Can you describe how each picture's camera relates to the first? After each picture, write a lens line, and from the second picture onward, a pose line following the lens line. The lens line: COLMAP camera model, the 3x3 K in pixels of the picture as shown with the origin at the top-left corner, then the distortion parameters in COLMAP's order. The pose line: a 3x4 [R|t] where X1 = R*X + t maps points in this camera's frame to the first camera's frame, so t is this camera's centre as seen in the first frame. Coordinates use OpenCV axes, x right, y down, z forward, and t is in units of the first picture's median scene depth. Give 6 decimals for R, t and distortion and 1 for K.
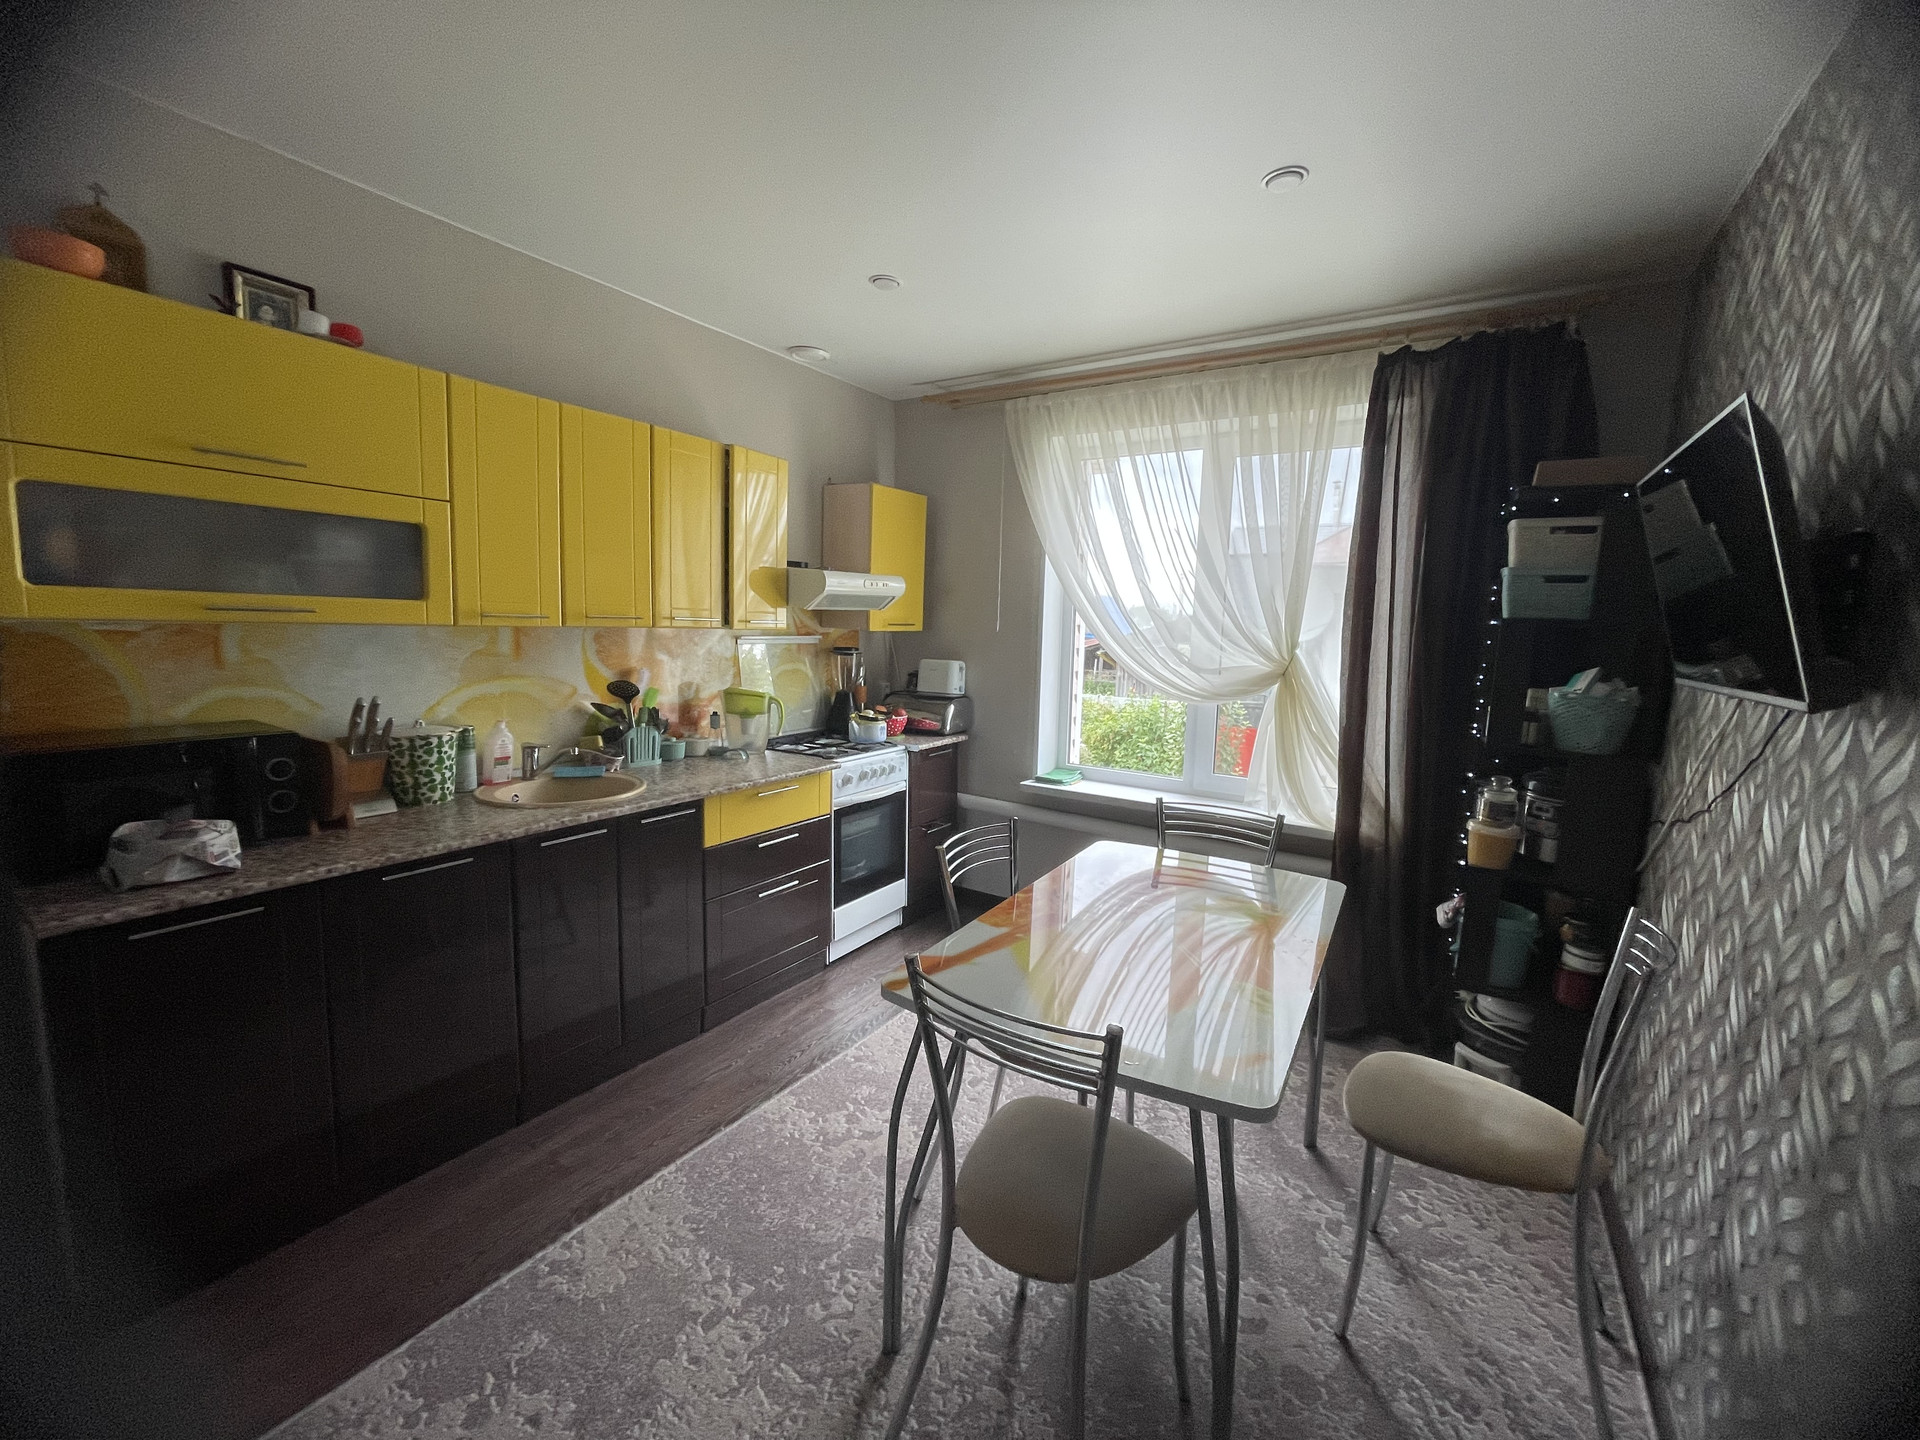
lens RADIAL K [[774.2, 0, 956.2], [0, 774.2, 711.8], [0, 0, 1]] dist [-0.000917, -0.000248]
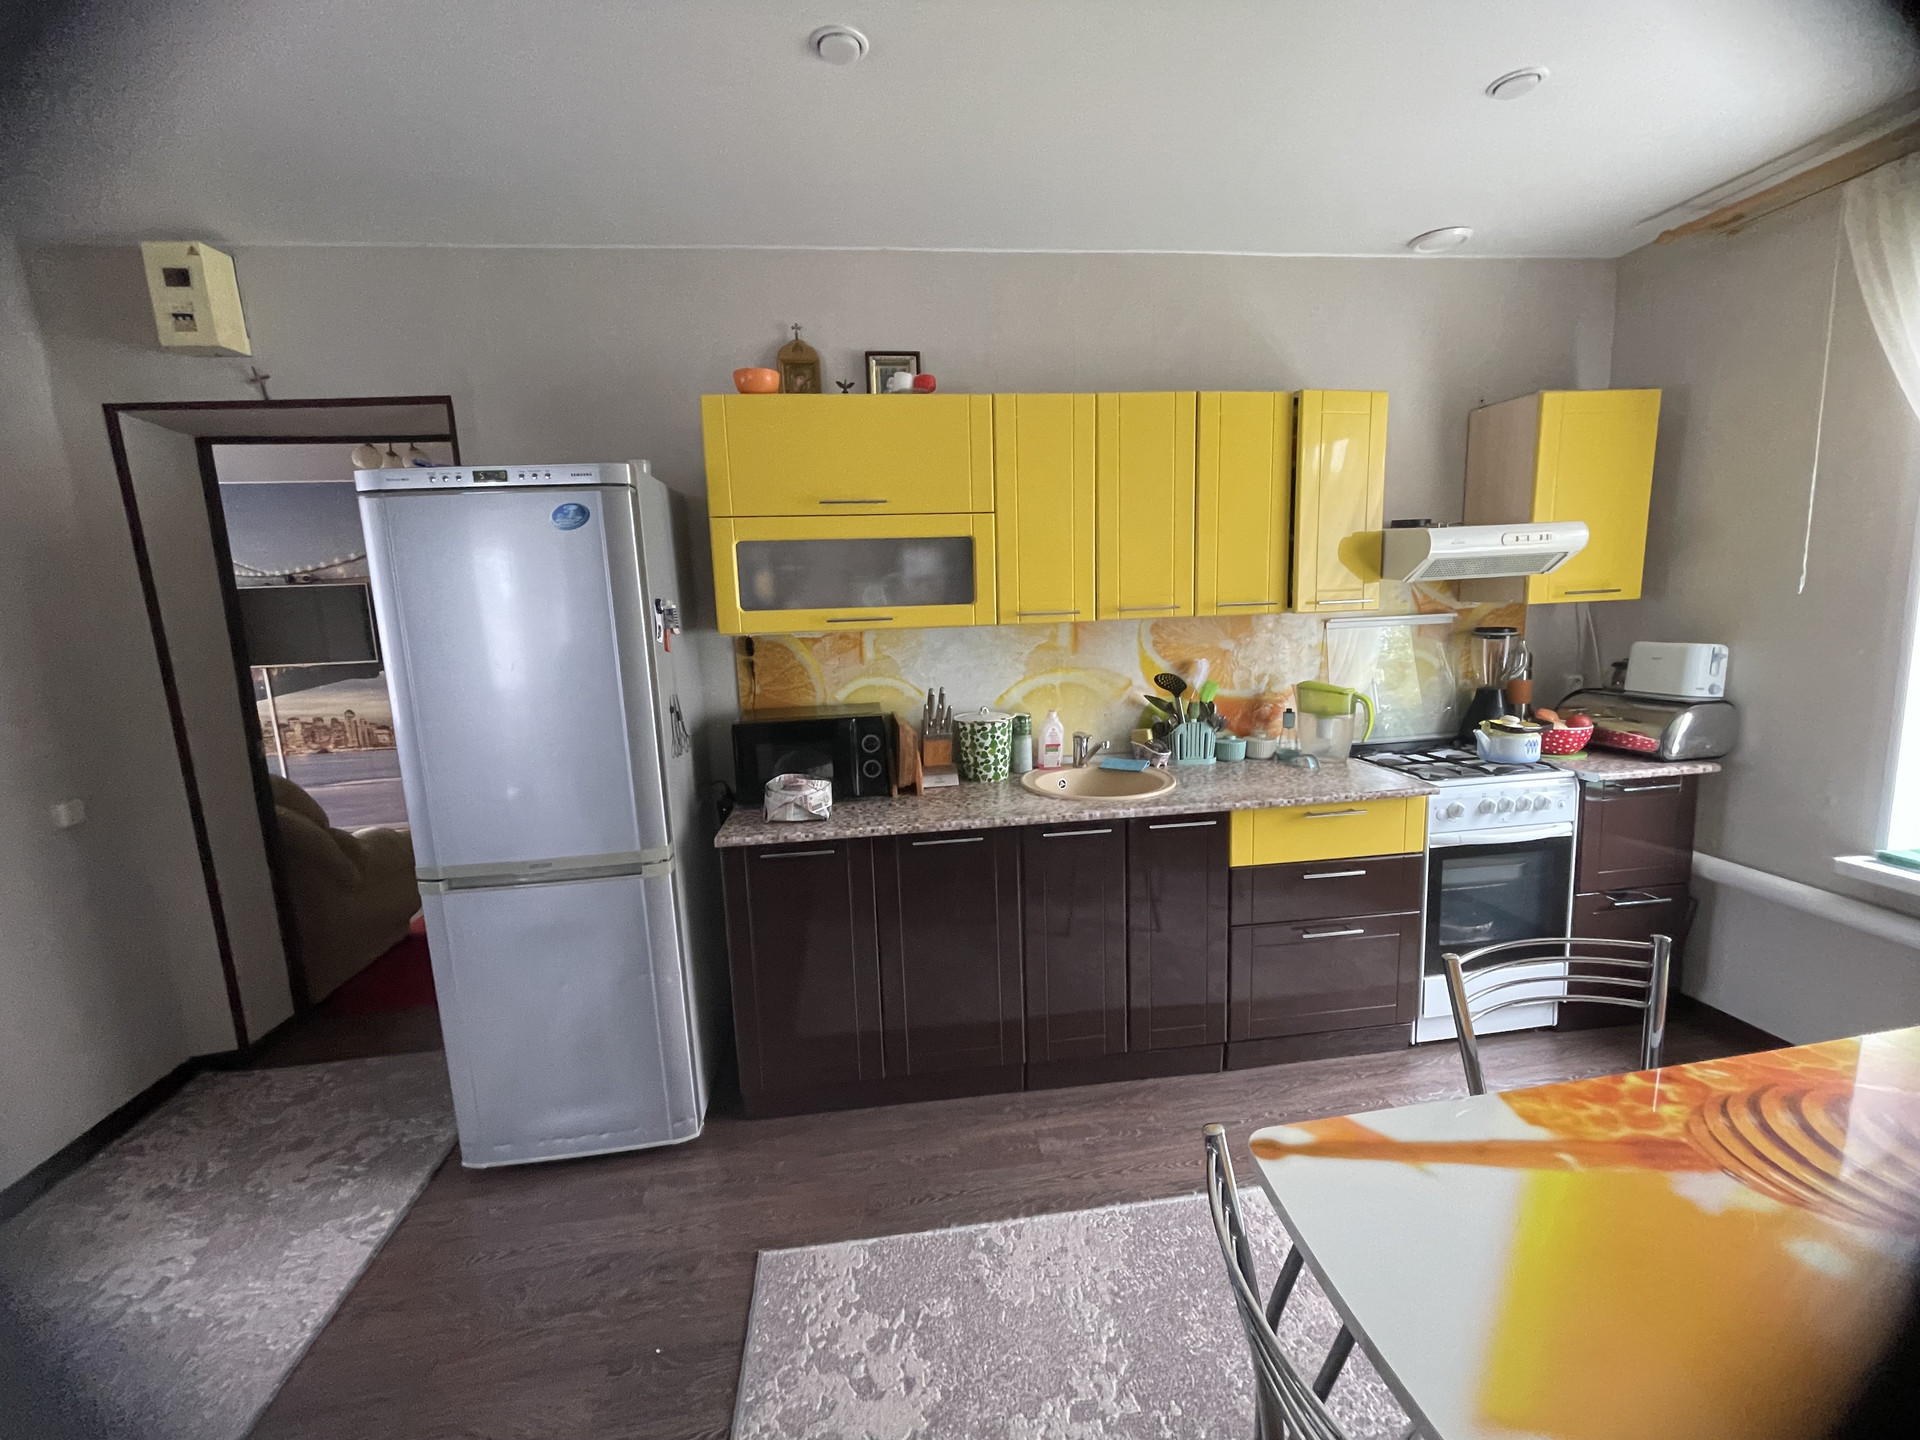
lens RADIAL K [[774.2, 0, 956.2], [0, 774.2, 711.8], [0, 0, 1]] dist [-0.000917, -0.000248]
pose [[0.645075, 0.056584, -0.762021, 0.124449], [-0.033444, 0.998390, 0.045824, -0.027228], [0.763387, -0.004075, 0.645929, 0.182320]]
